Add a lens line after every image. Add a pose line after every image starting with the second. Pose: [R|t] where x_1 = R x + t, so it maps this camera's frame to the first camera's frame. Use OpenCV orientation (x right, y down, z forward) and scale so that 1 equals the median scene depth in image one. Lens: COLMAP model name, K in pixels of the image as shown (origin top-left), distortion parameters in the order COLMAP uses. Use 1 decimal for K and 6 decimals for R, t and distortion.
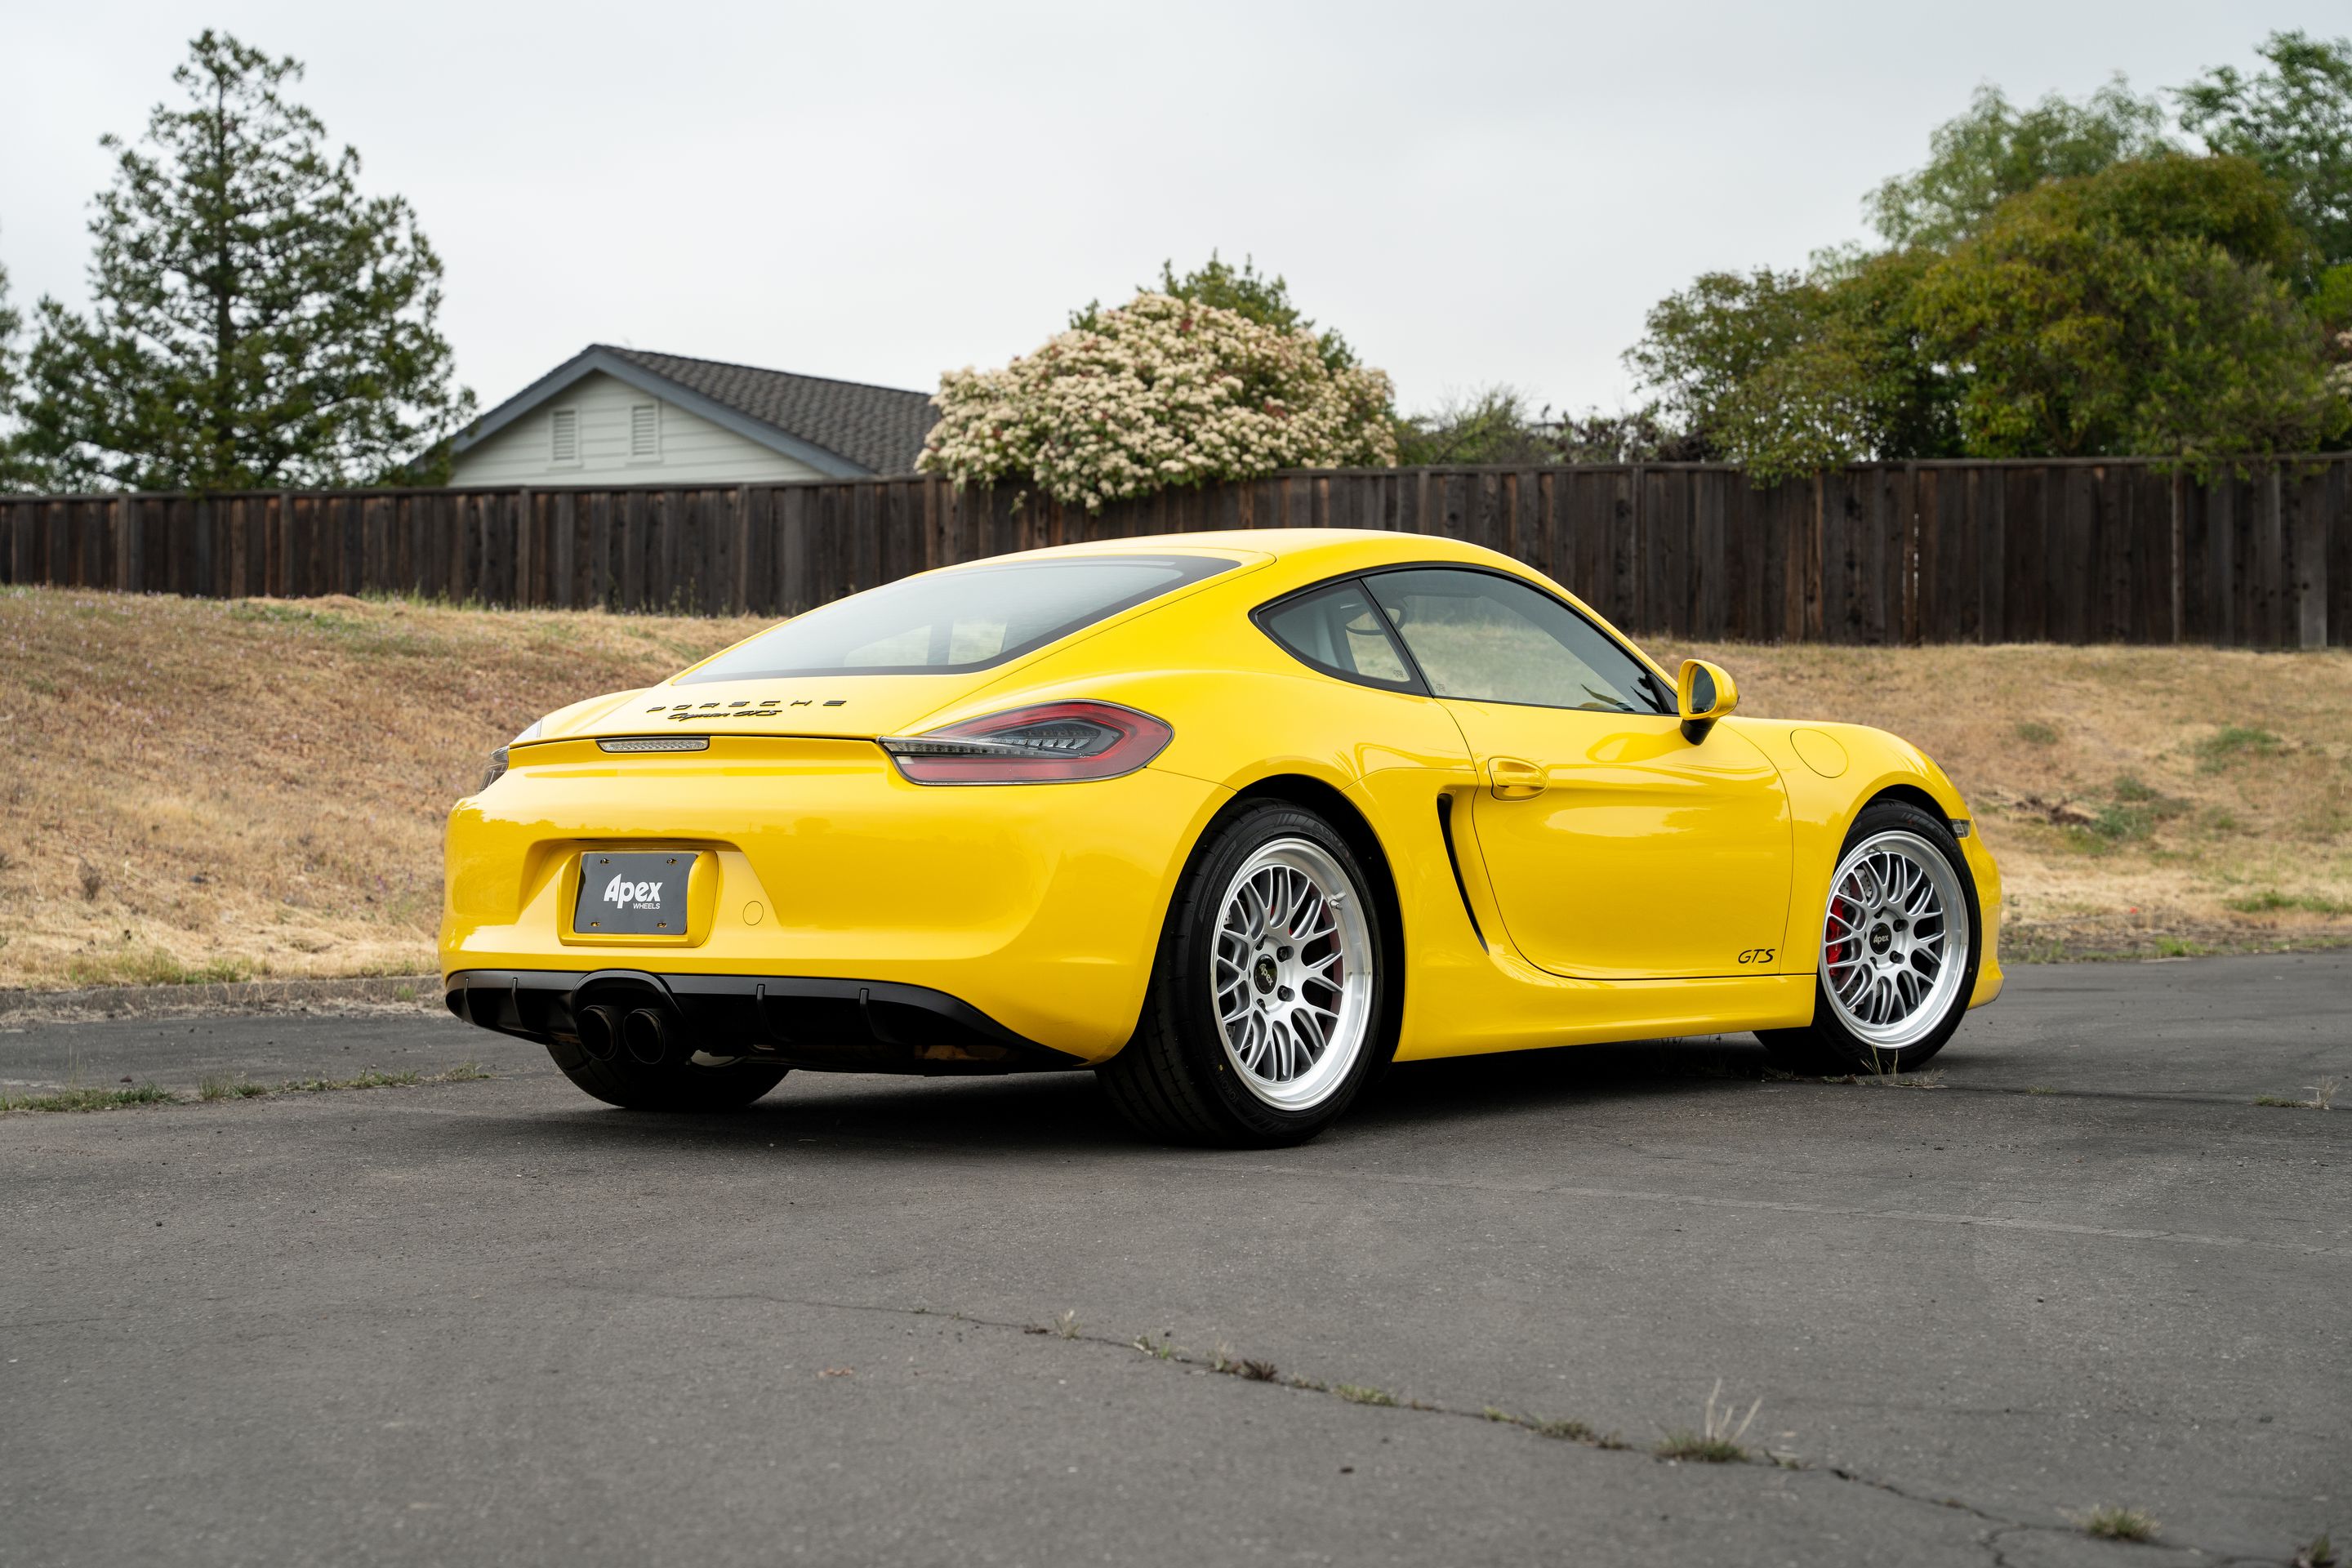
lens RADIAL K [[4189.2, 0, 1149.6], [0, 4189.2, 781.3], [0, 0, 1]] dist [0.202298, 0.585363]
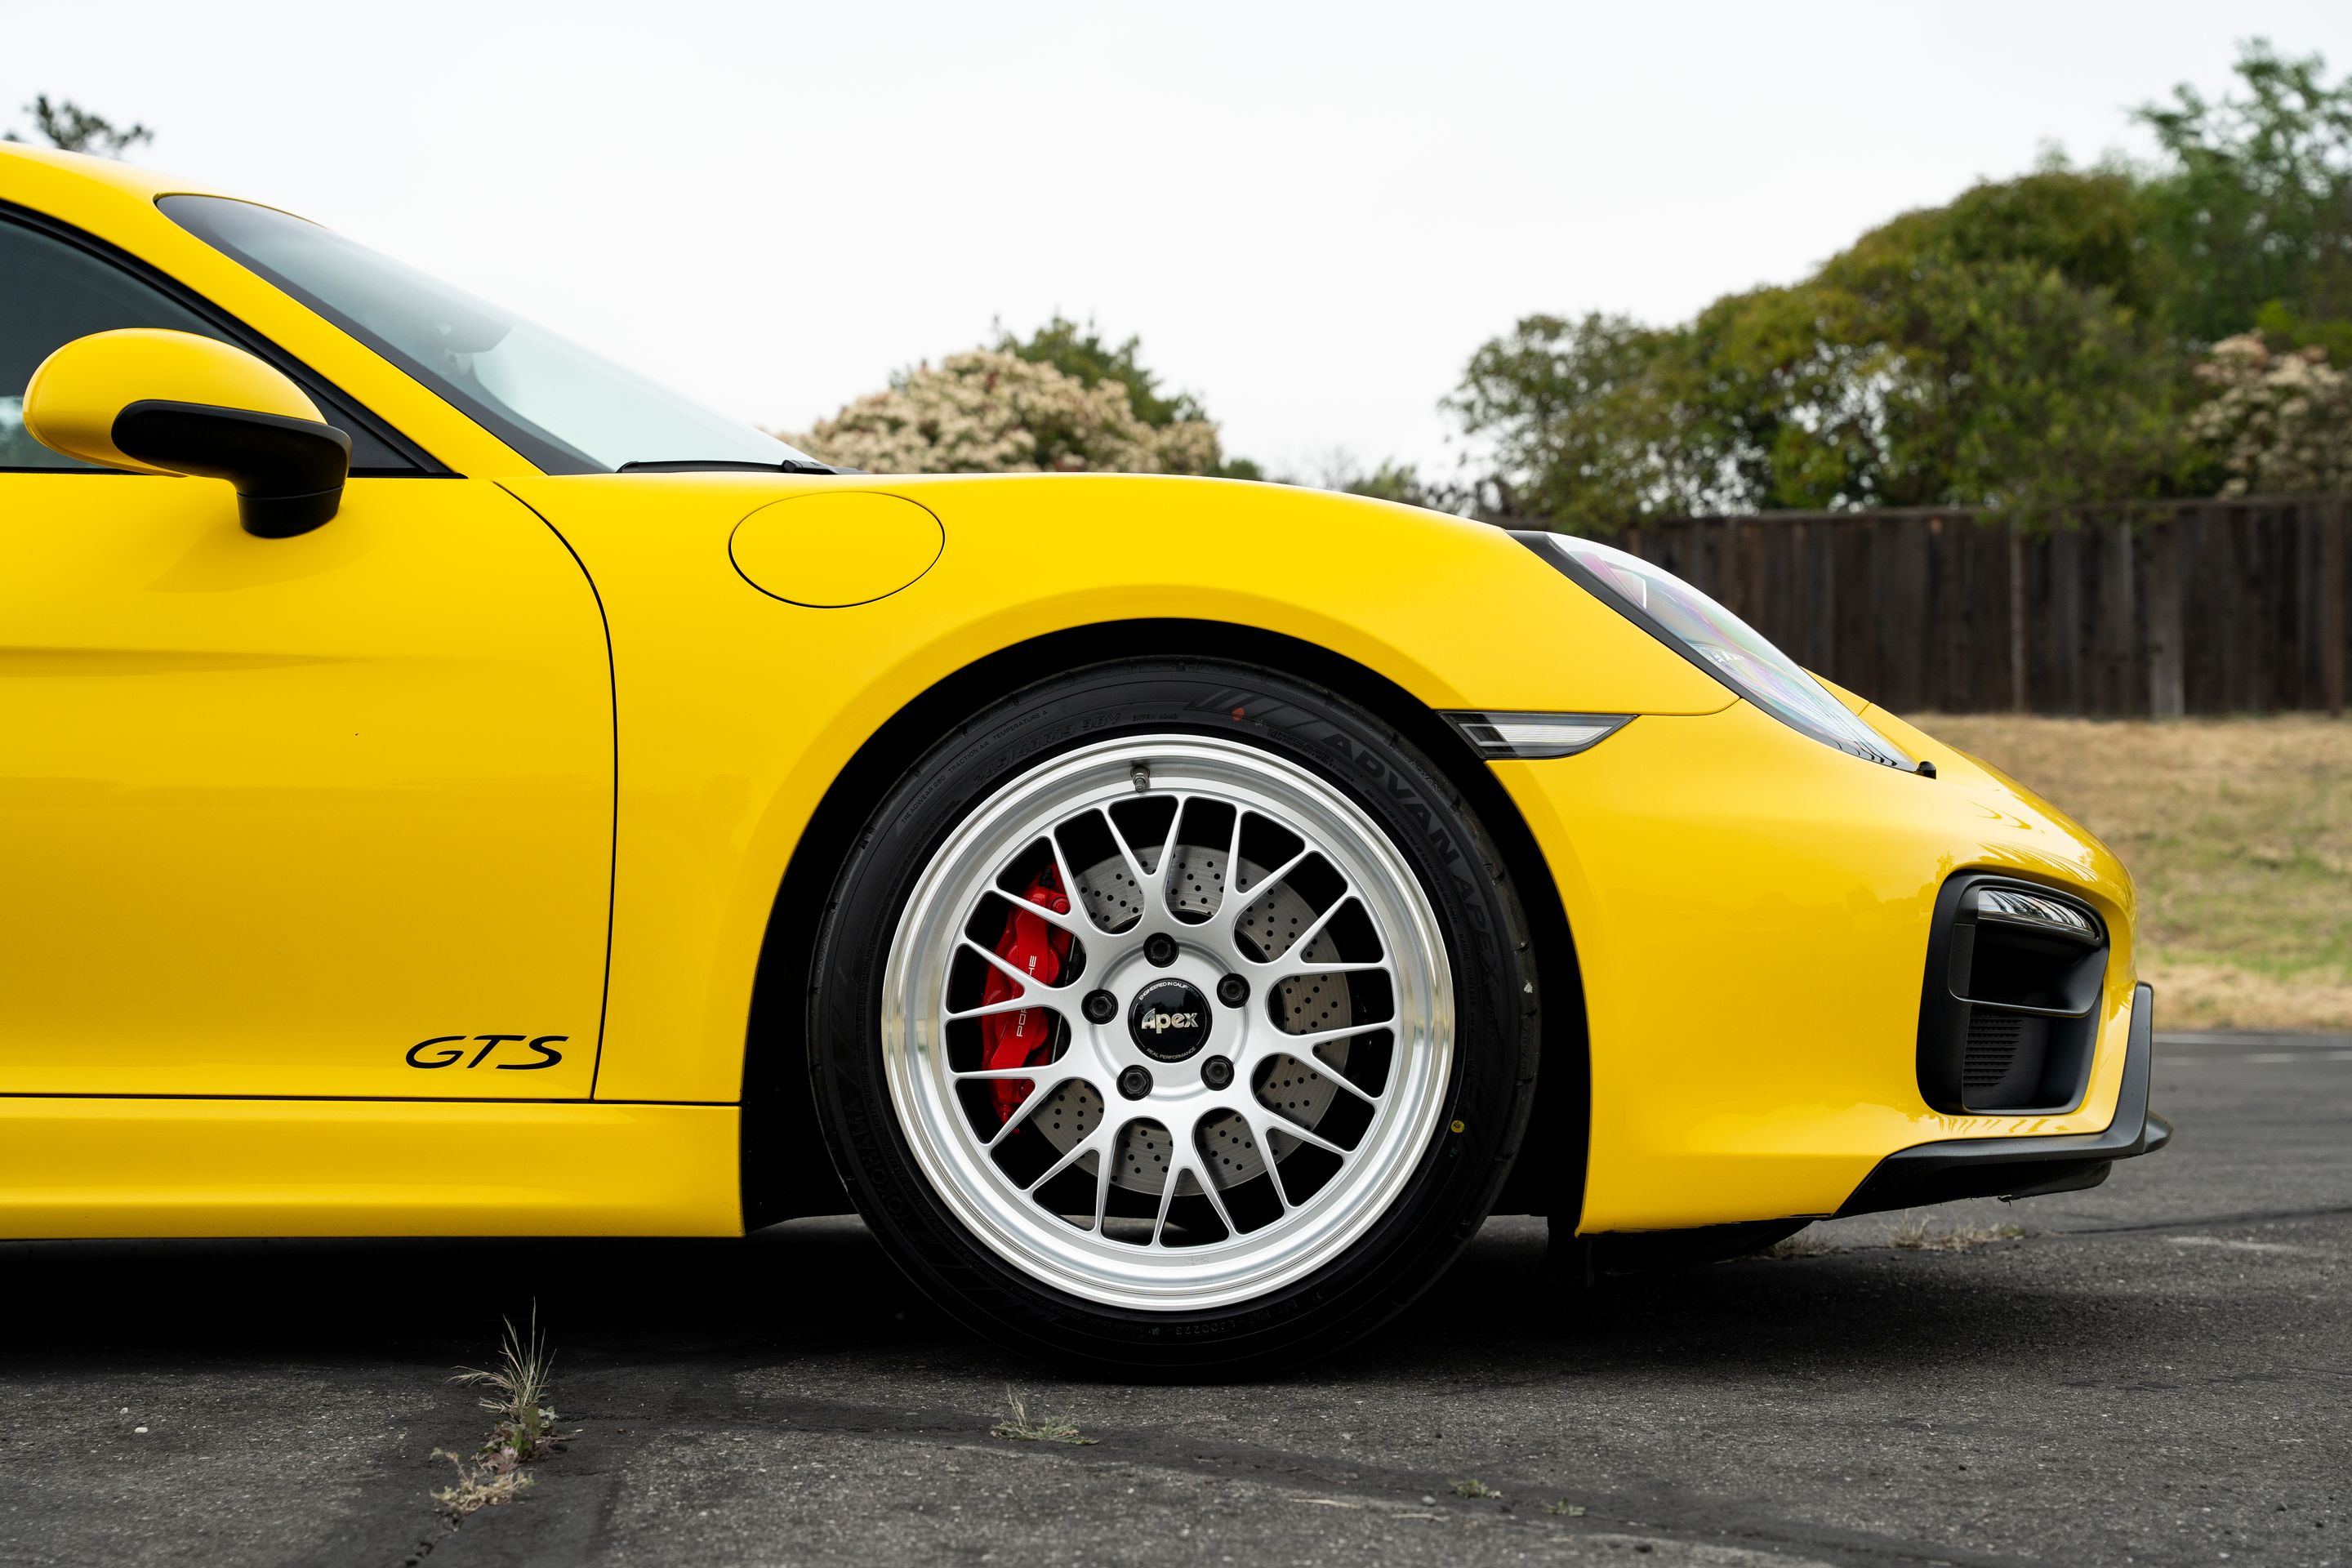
lens RADIAL K [[3998.7, 0, 1149.6], [0, 3998.7, 797.5], [0, 0, 1]] dist [0.139498, 0.686957]
pose [[0.992949, -0.002439, -0.118519, 0.159392], [-0.000574, 0.999678, -0.025385, 0.006692], [0.118543, 0.025274, 0.992627, 0.135873]]
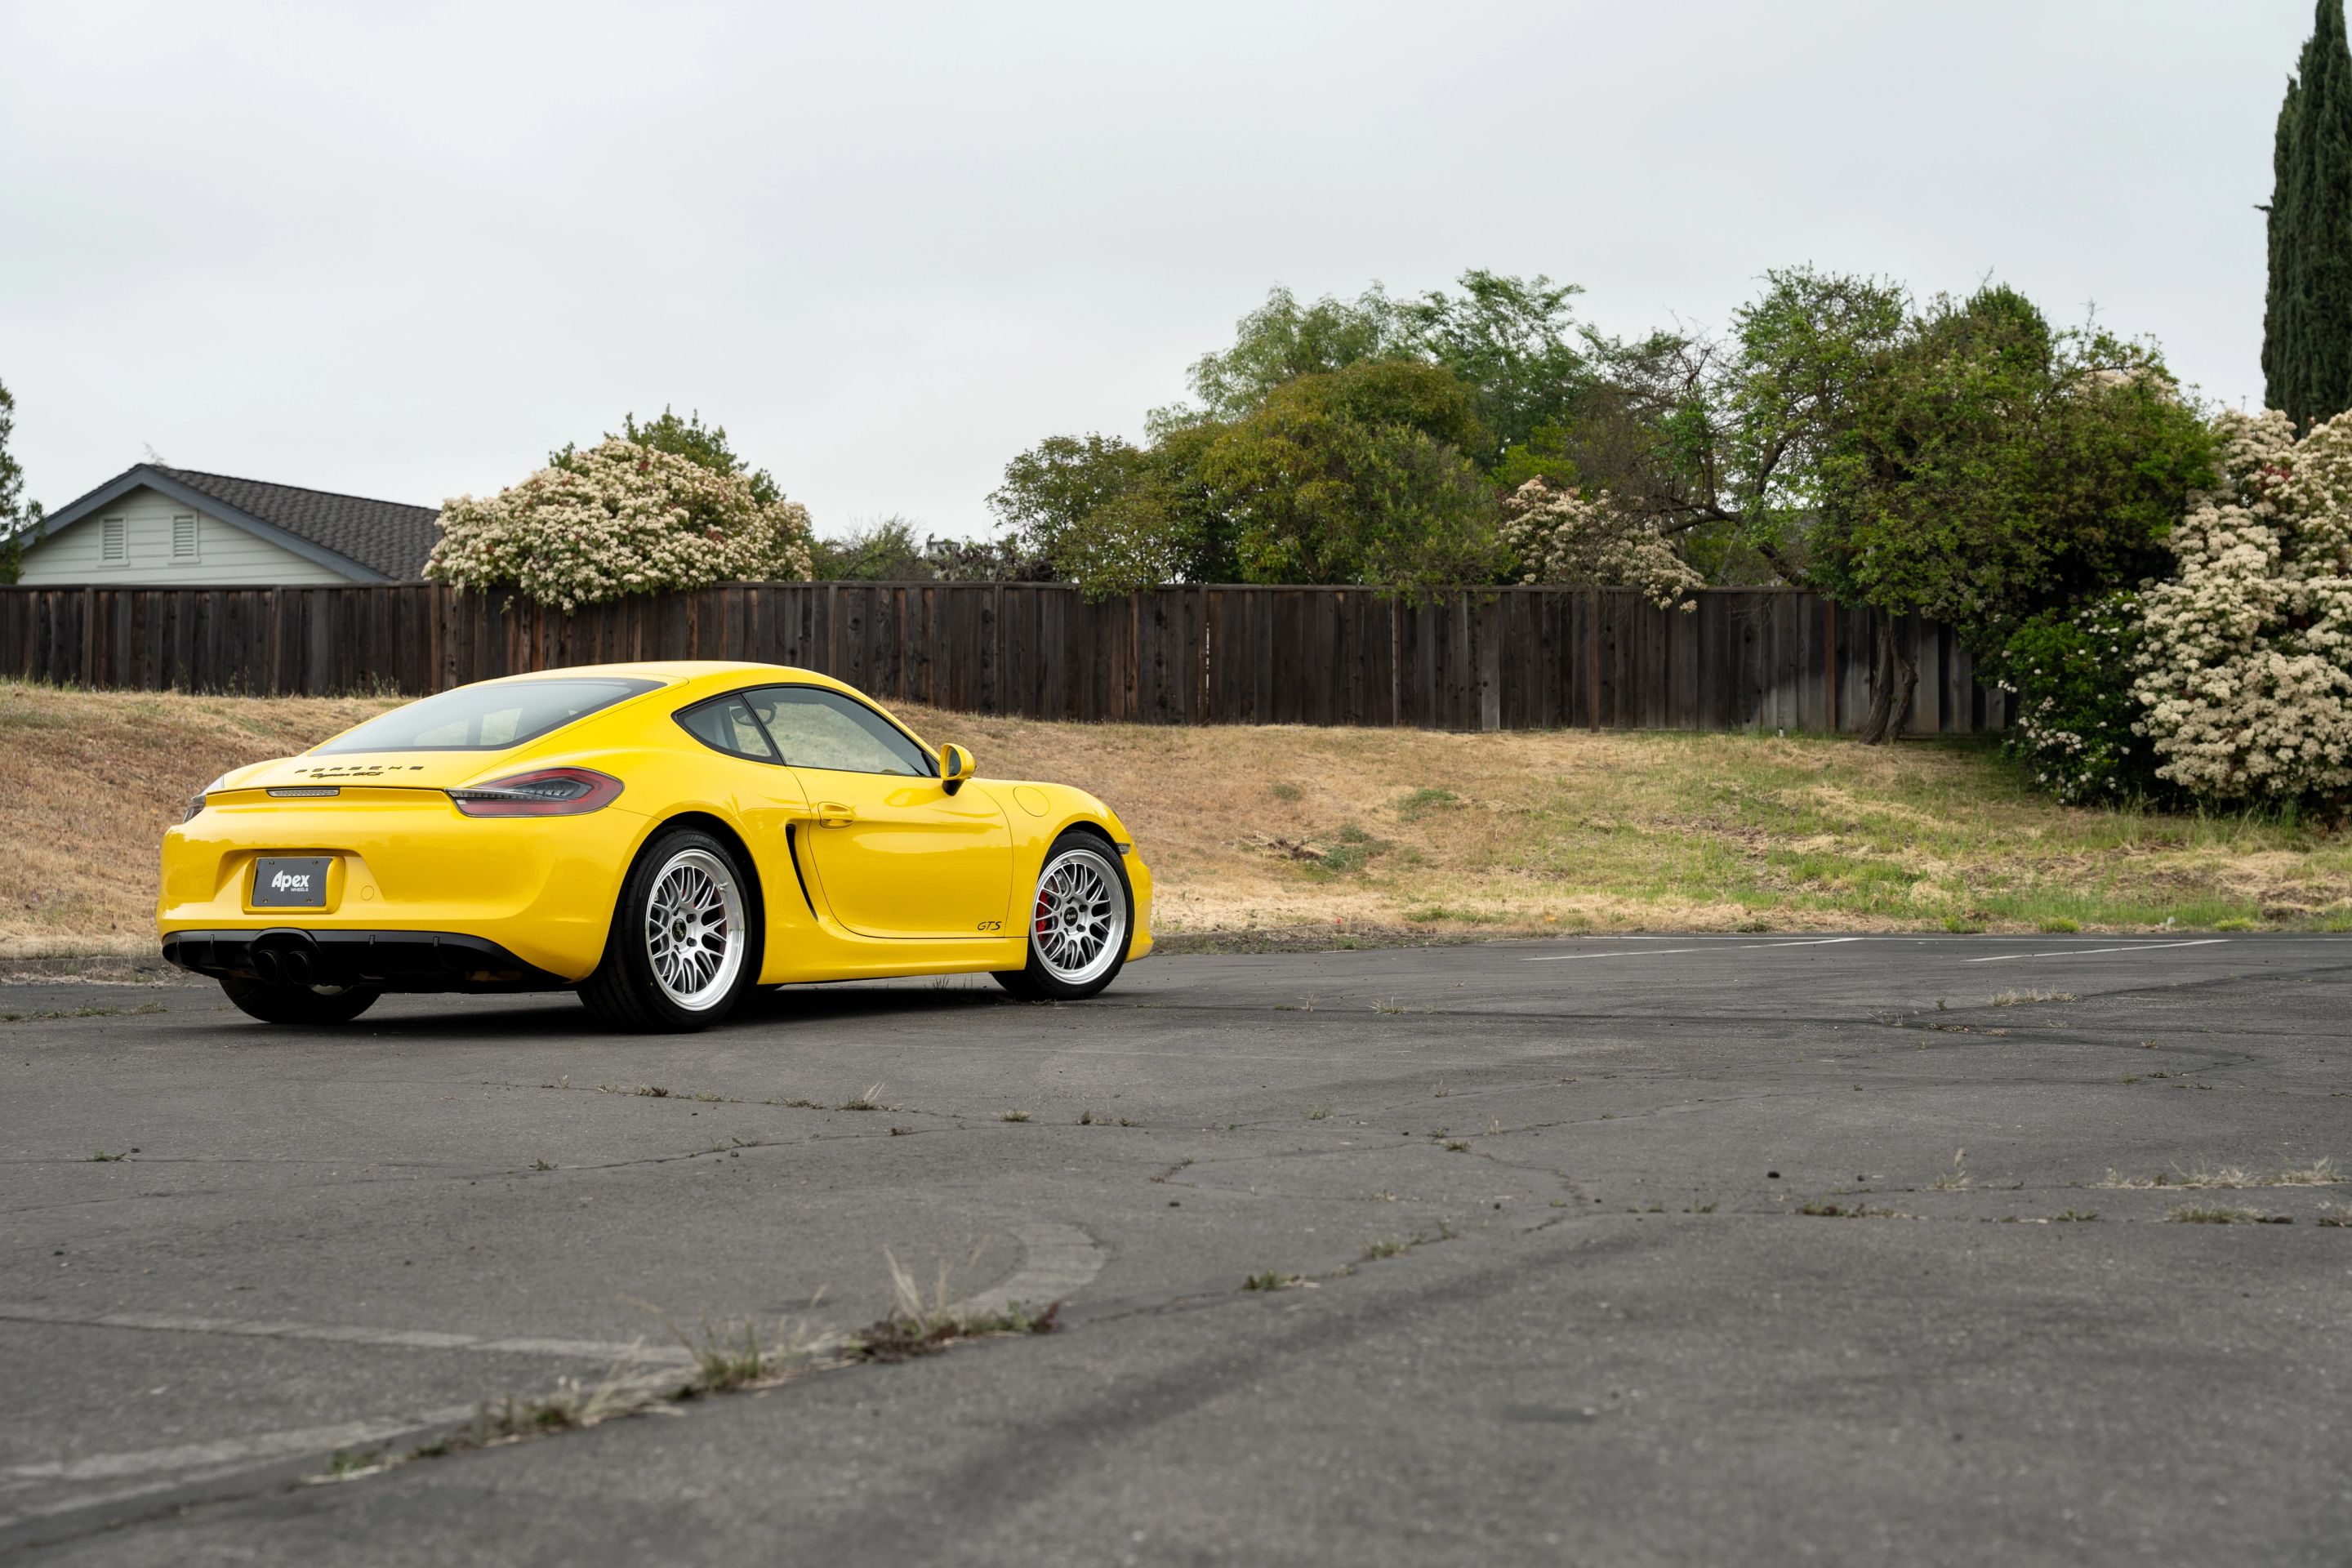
lens RADIAL K [[3658.9, 0, 1225.7], [0, 3658.9, 780.5], [0, 0, 1]] dist [0.079838, 0.639812]
pose [[0.986443, 0.004400, 0.164044, 0.000572], [-0.002024, 0.999891, -0.014644, 0.001779], [-0.164091, 0.014113, 0.986344, -0.123839]]
